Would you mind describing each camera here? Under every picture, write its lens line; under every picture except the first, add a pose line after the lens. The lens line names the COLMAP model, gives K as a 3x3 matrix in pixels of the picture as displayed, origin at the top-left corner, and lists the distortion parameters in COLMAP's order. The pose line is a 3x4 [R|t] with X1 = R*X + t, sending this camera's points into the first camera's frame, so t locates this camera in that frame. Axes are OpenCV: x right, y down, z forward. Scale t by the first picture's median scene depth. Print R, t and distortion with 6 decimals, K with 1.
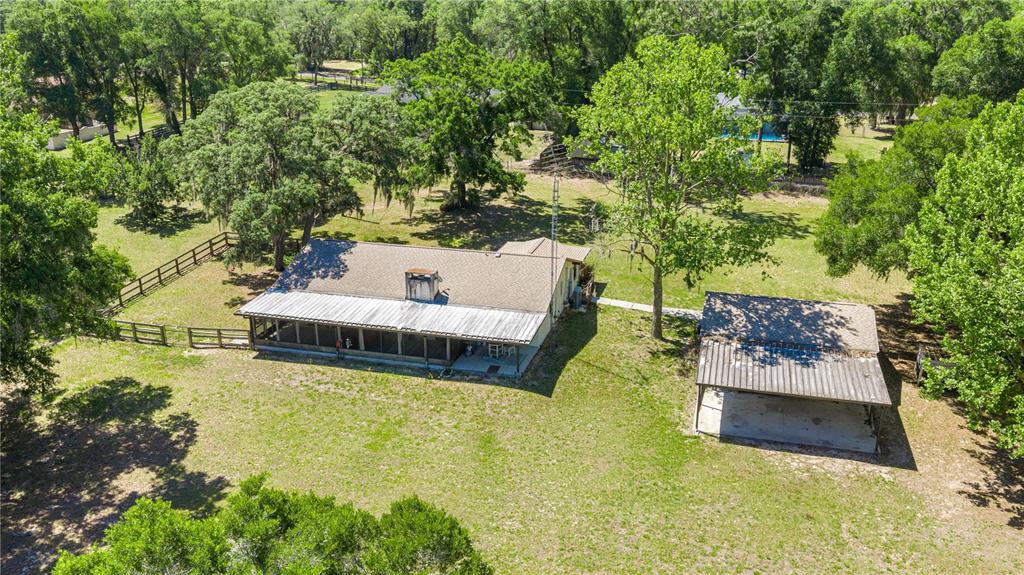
lens RADIAL K [[841.8, 0, 519.8], [0, 841.8, 284.6], [0, 0, 1]] dist [-0.002231, -0.029288]
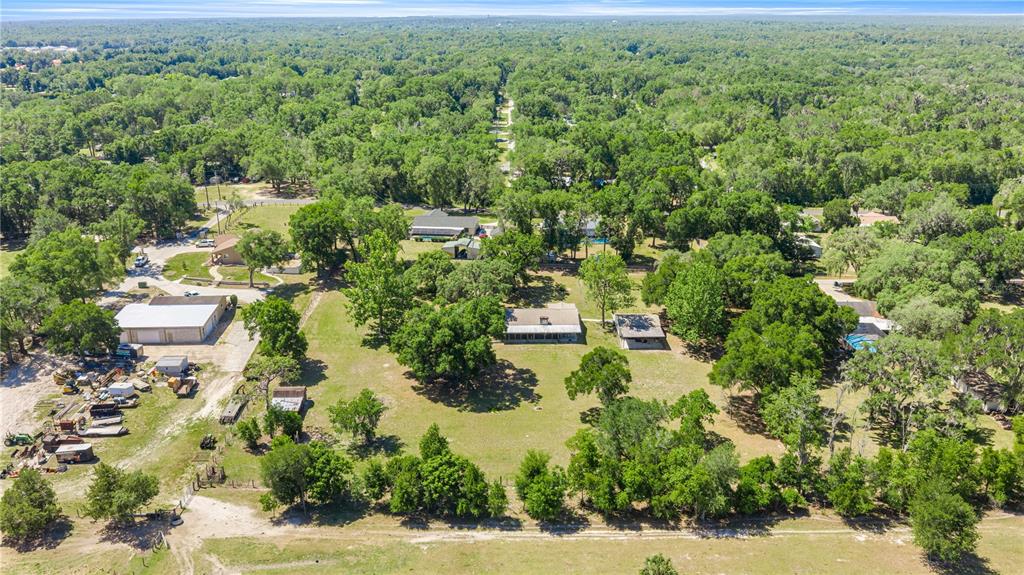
lens RADIAL K [[841.8, 0, 510.3], [0, 841.8, 288.9], [0, 0, 1]] dist [-0.002231, -0.029288]
pose [[0.962351, -0.090853, 0.256177, -1.234959], [0.092001, 0.995730, 0.007528, -0.184981], [-0.255767, 0.016324, 0.966601, -2.618217]]
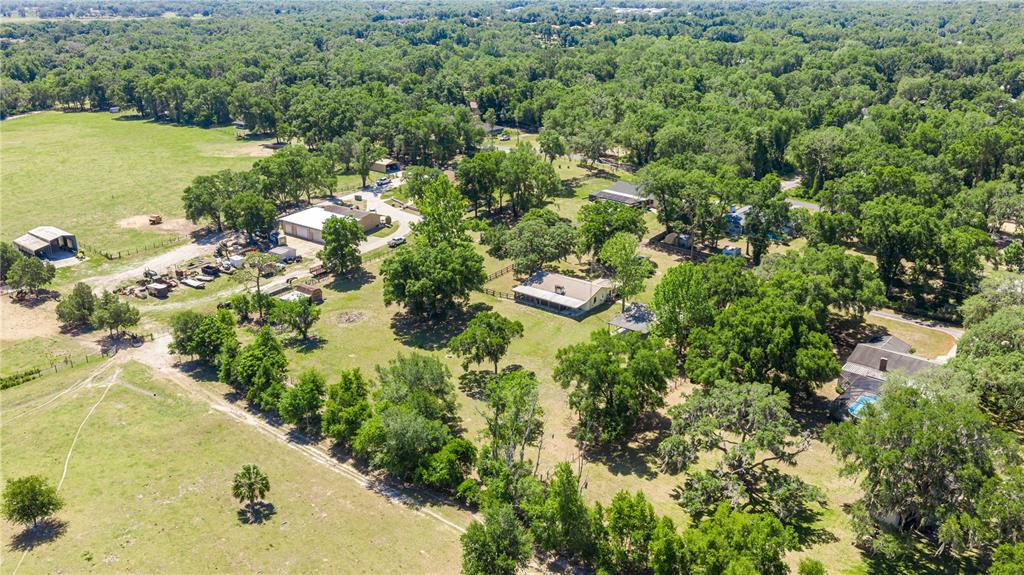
lens RADIAL K [[841.8, 0, 513.0], [0, 841.8, 286.7], [0, 0, 1]] dist [-0.002231, -0.029288]
pose [[0.911128, 0.133969, -0.389742, 1.175537], [-0.123209, 0.990985, 0.052605, -0.186927], [0.393276, 0.000090, 0.919421, -2.552387]]
